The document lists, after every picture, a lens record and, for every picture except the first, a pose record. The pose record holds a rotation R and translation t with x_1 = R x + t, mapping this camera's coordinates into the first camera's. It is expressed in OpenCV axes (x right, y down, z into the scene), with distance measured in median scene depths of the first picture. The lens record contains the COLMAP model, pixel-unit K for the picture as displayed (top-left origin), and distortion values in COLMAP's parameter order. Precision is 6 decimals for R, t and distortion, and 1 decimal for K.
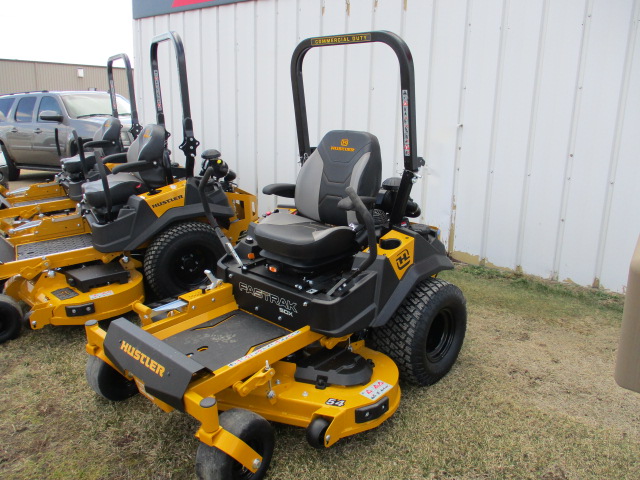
lens RADIAL K [[536.7, 0, 320.0], [0, 536.7, 240.0], [0, 0, 1]] dist [-0.042441, 0.004147]
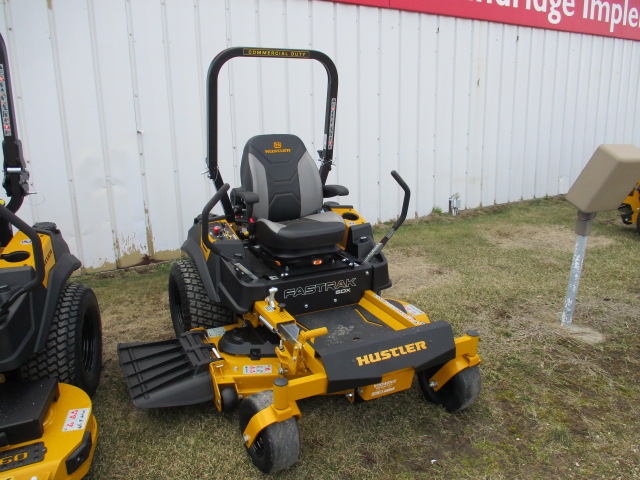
lens RADIAL K [[536.7, 0, 320.0], [0, 536.7, 240.0], [0, 0, 1]] dist [-0.042441, 0.004147]
pose [[0.326313, -0.238925, 0.914568, -1.087002], [0.250769, 0.954742, 0.159947, -0.163471], [-0.911392, 0.177152, 0.371459, 0.592477]]
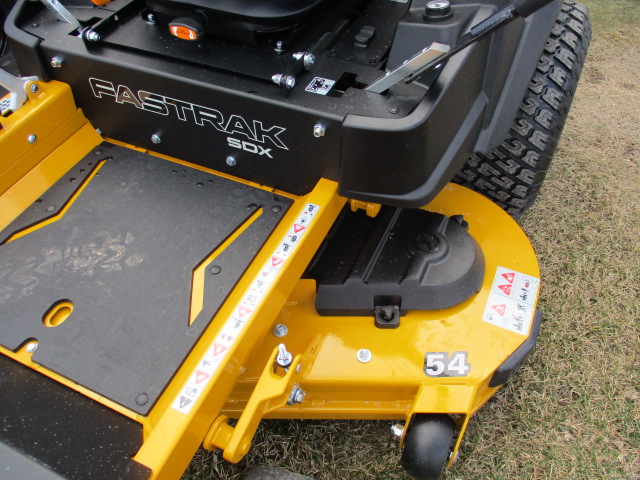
lens RADIAL K [[536.7, 0, 320.0], [0, 536.7, 240.0], [0, 0, 1]] dist [-0.042441, 0.004147]
pose [[0.943726, -0.240978, 0.226518, -0.116445], [0.089896, 0.846027, 0.525506, -0.004581], [-0.318276, -0.475571, 0.820081, 0.634644]]
